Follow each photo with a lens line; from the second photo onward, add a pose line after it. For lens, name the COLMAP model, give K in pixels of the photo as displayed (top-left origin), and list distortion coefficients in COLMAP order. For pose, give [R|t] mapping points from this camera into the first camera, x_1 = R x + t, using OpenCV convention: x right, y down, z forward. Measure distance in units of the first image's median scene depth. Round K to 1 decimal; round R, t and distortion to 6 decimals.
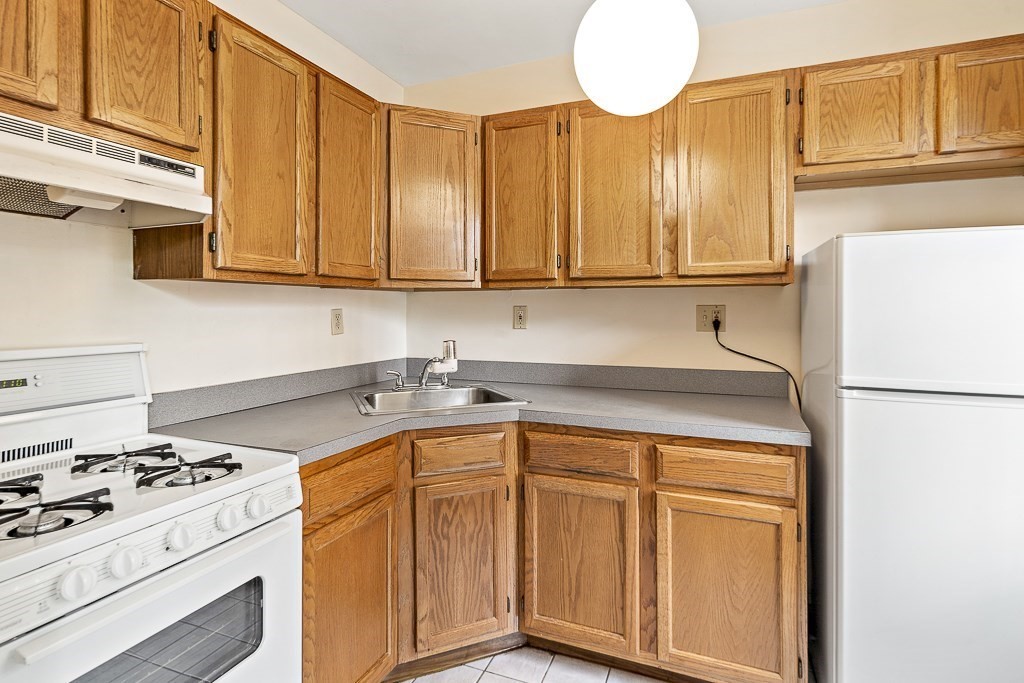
lens RADIAL K [[515.9, 0, 512.9], [0, 515.9, 309.4], [0, 0, 1]] dist [-0.000508, -0.000349]
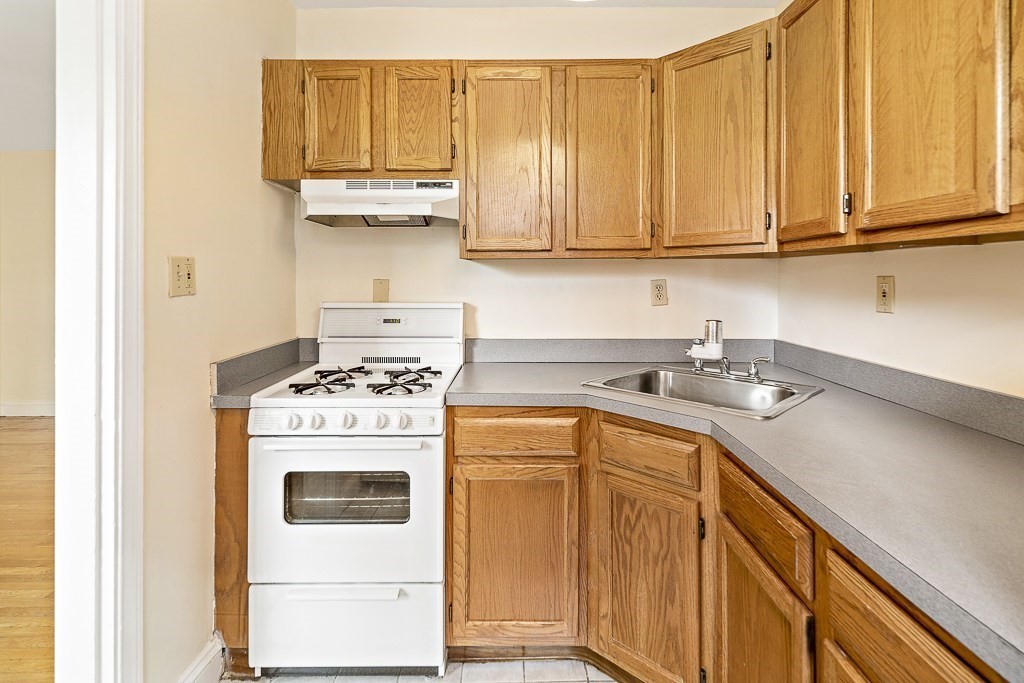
lens RADIAL K [[510.1, 0, 512.9], [0, 510.1, 275.8], [0, 0, 1]] dist [0.003364, 0.000334]
pose [[0.379154, -0.000762, -0.925333, 0.587324], [0.000977, 0.999999, -0.000423, -0.010152], [0.925333, -0.000744, 0.379154, 0.481620]]
